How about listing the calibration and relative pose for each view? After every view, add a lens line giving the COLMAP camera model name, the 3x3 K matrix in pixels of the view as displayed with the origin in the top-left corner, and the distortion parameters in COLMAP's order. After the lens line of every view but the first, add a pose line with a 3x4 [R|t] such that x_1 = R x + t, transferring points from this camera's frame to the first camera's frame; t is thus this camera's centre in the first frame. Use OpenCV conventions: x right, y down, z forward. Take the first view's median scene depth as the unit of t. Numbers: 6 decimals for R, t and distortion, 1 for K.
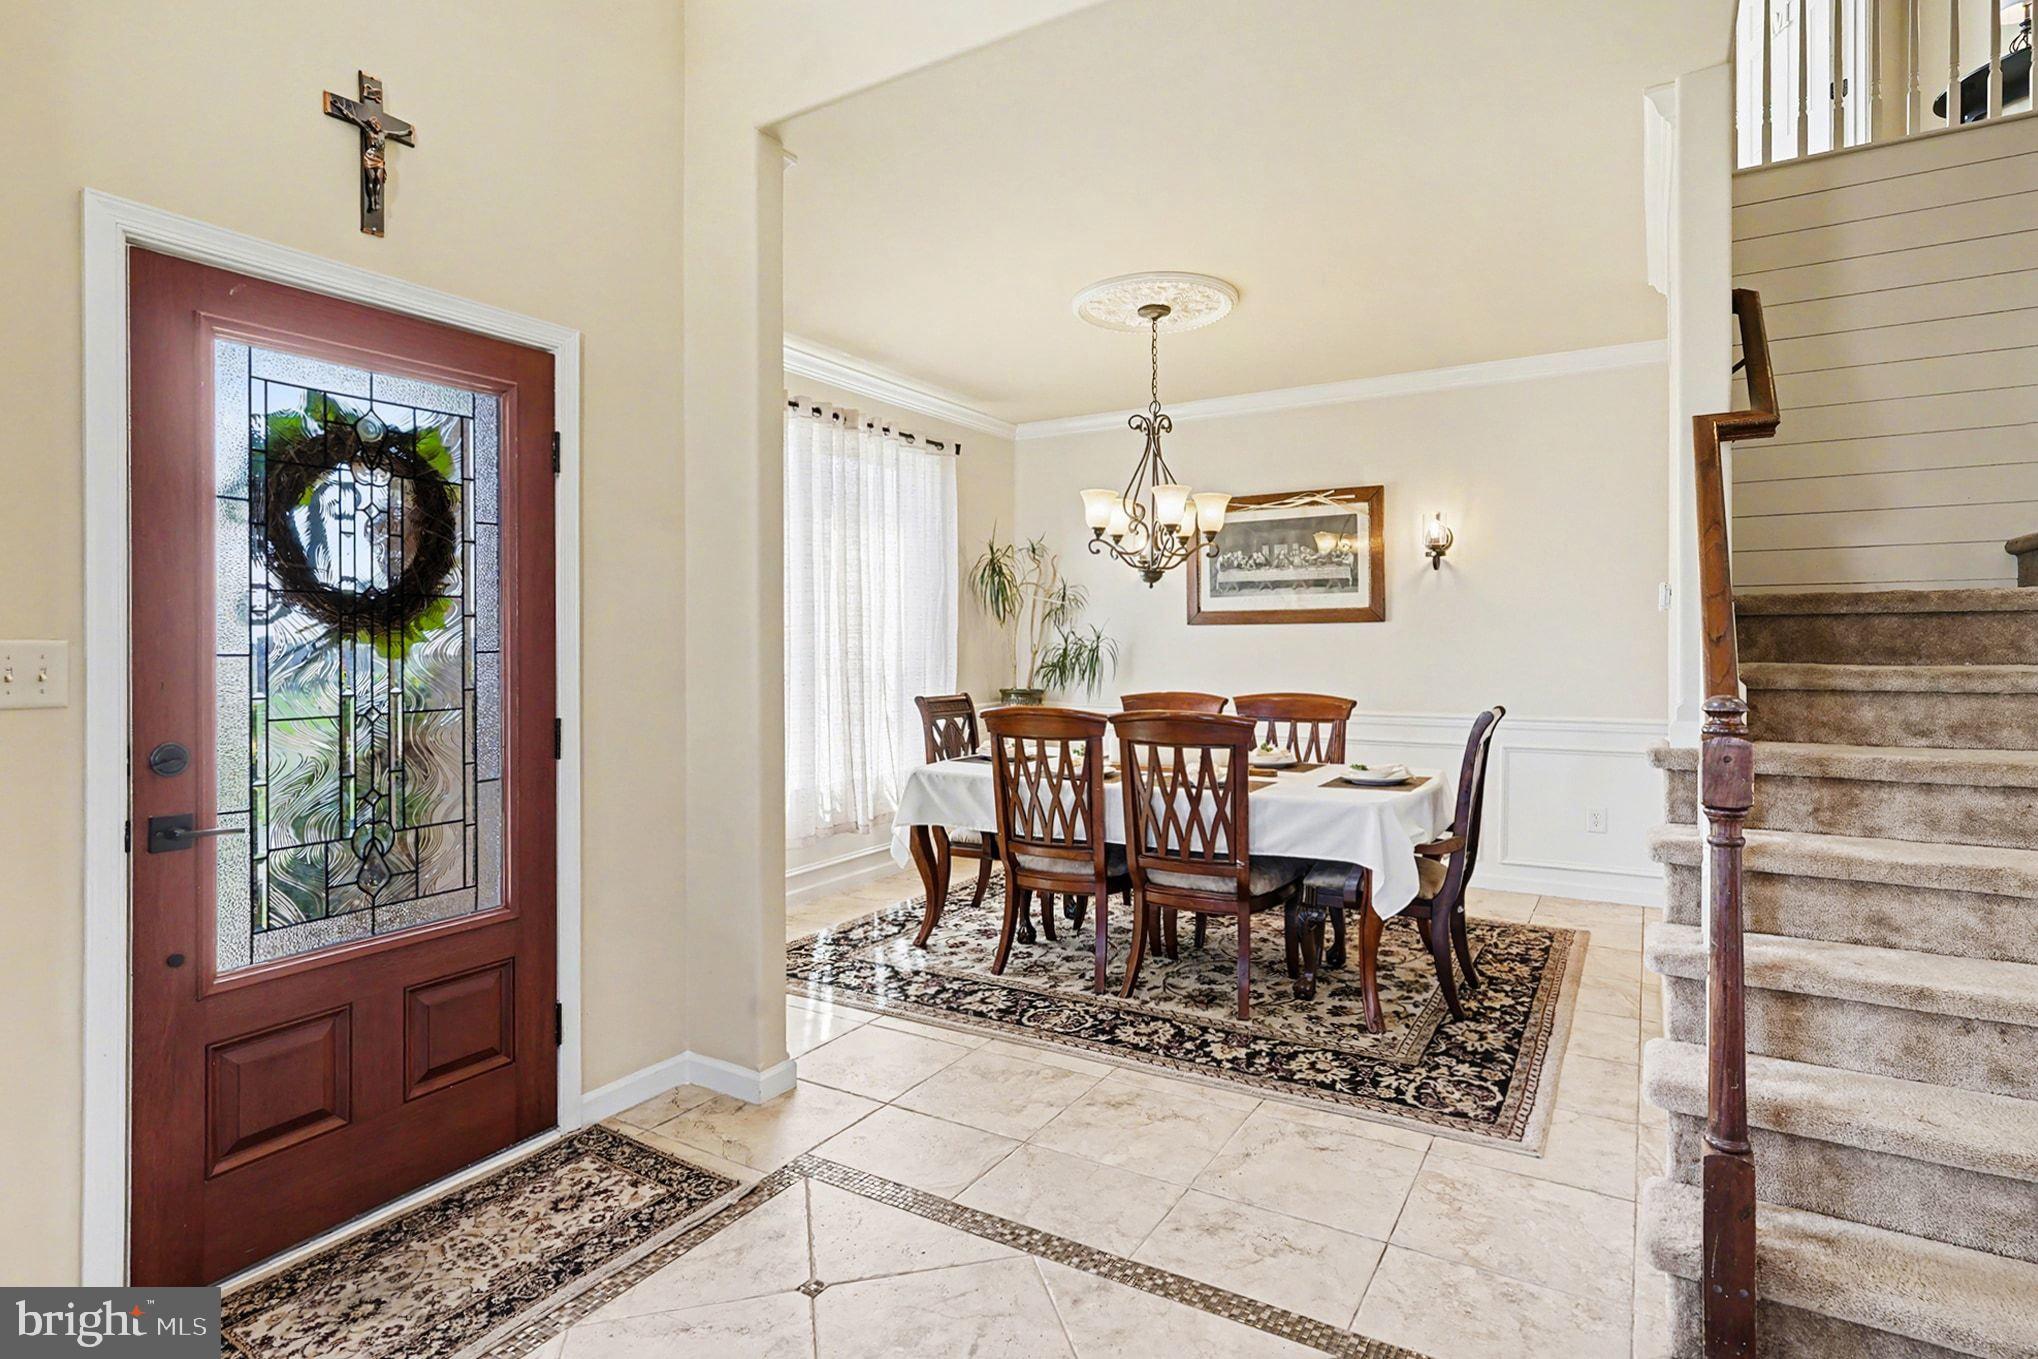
lens RADIAL K [[1022.1, 0, 1019.2], [0, 1022.1, 641.3], [0, 0, 1]] dist [-0.001197, 0.000152]
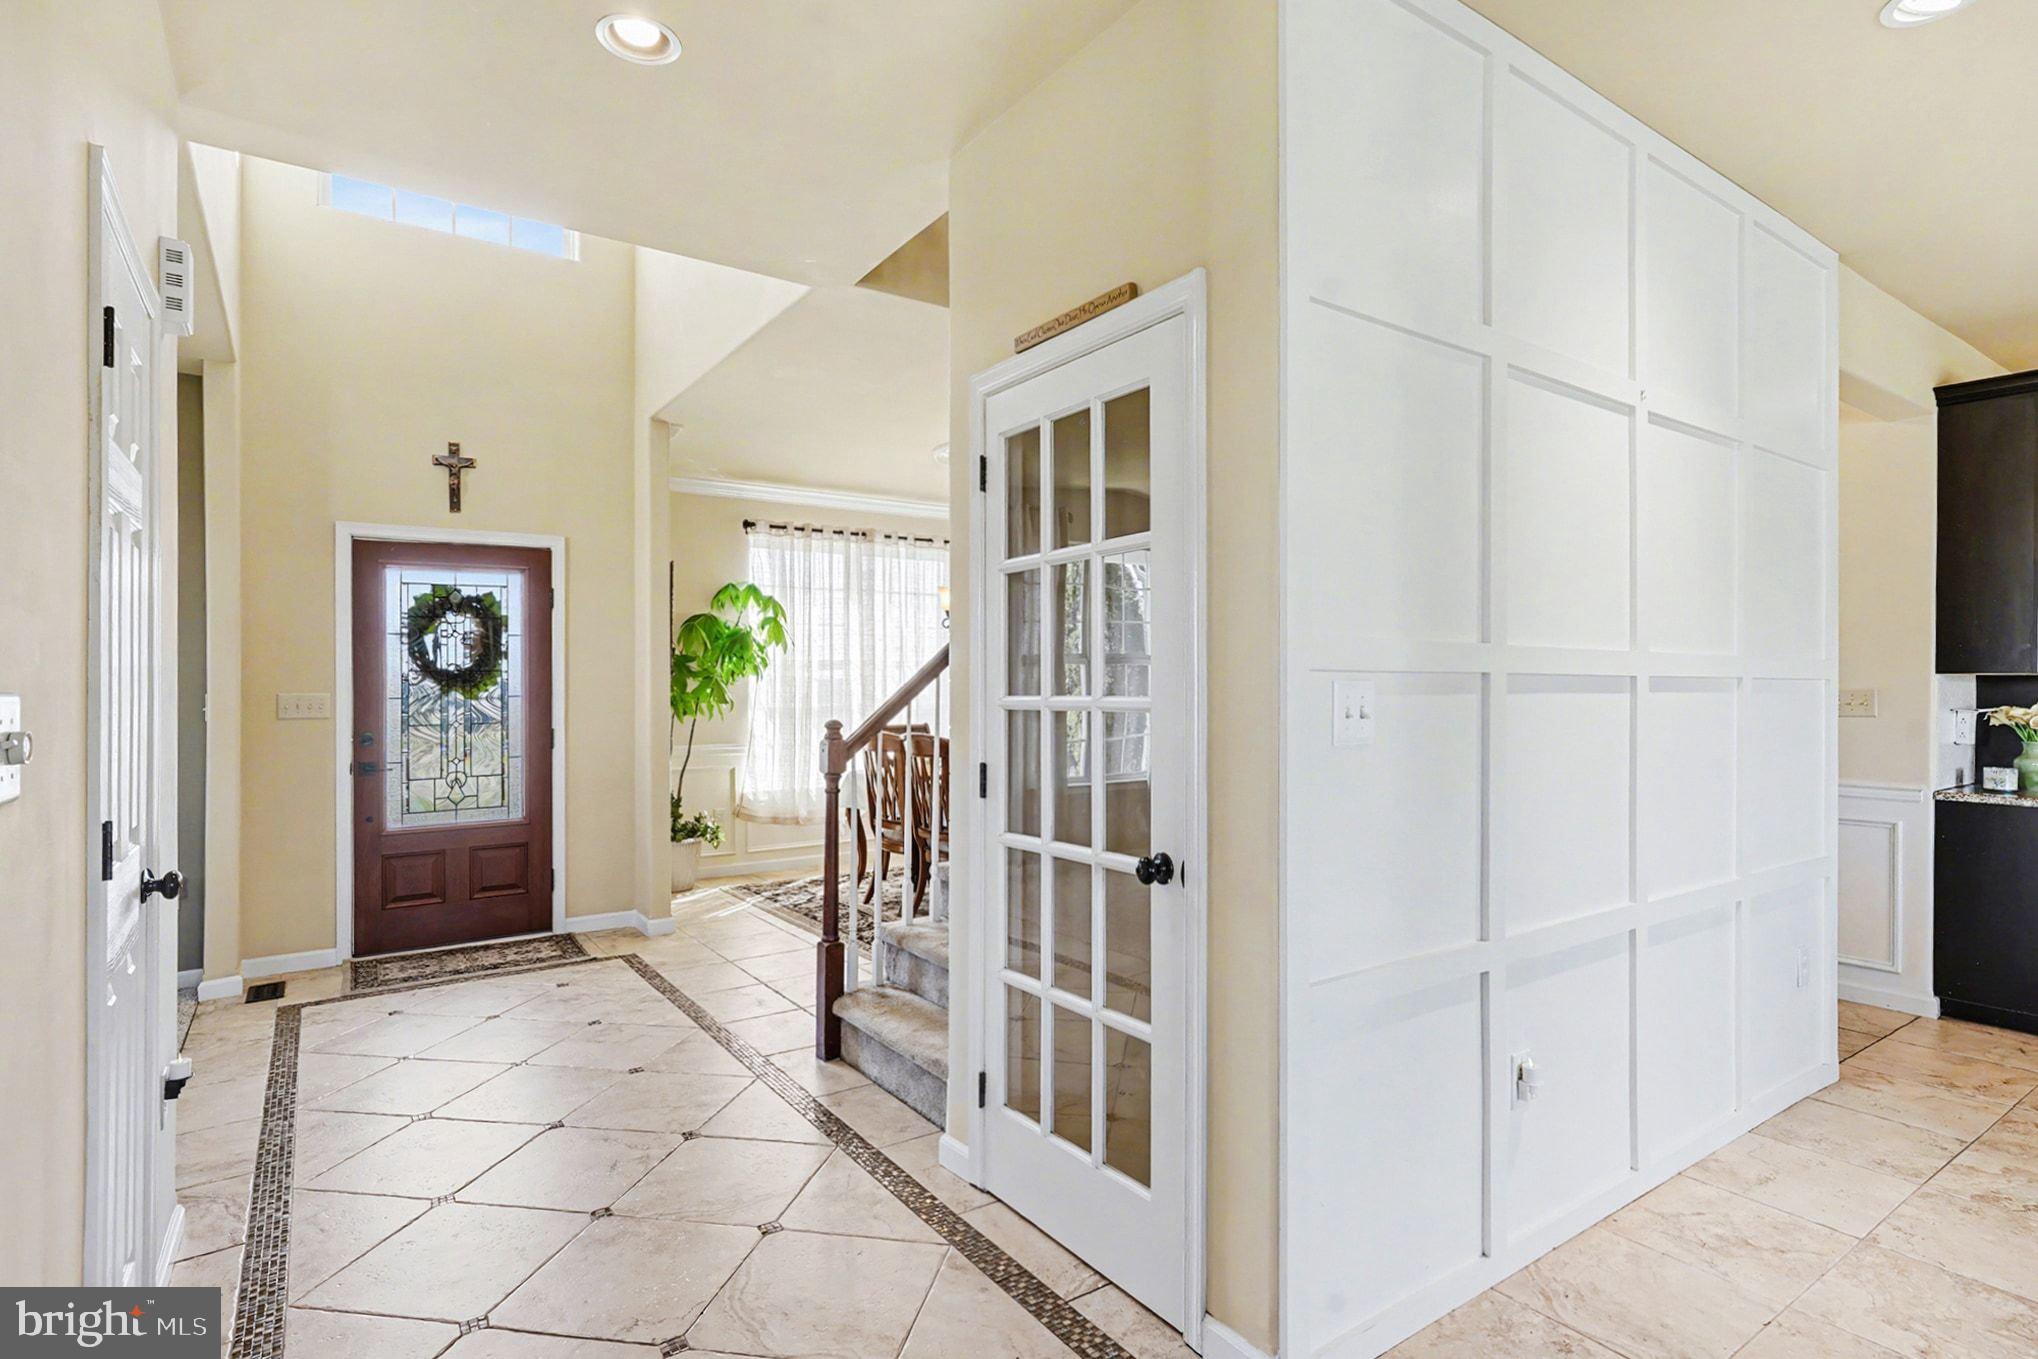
lens RADIAL K [[1022.1, 0, 1015.0], [0, 1022.1, 681.7], [0, 0, 1]] dist [-0.001197, 0.000152]
pose [[0.920195, 0.007403, -0.391391, 1.389158], [-0.004582, 0.999956, 0.008142, -0.048008], [0.391434, -0.005698, 0.920188, -0.595880]]
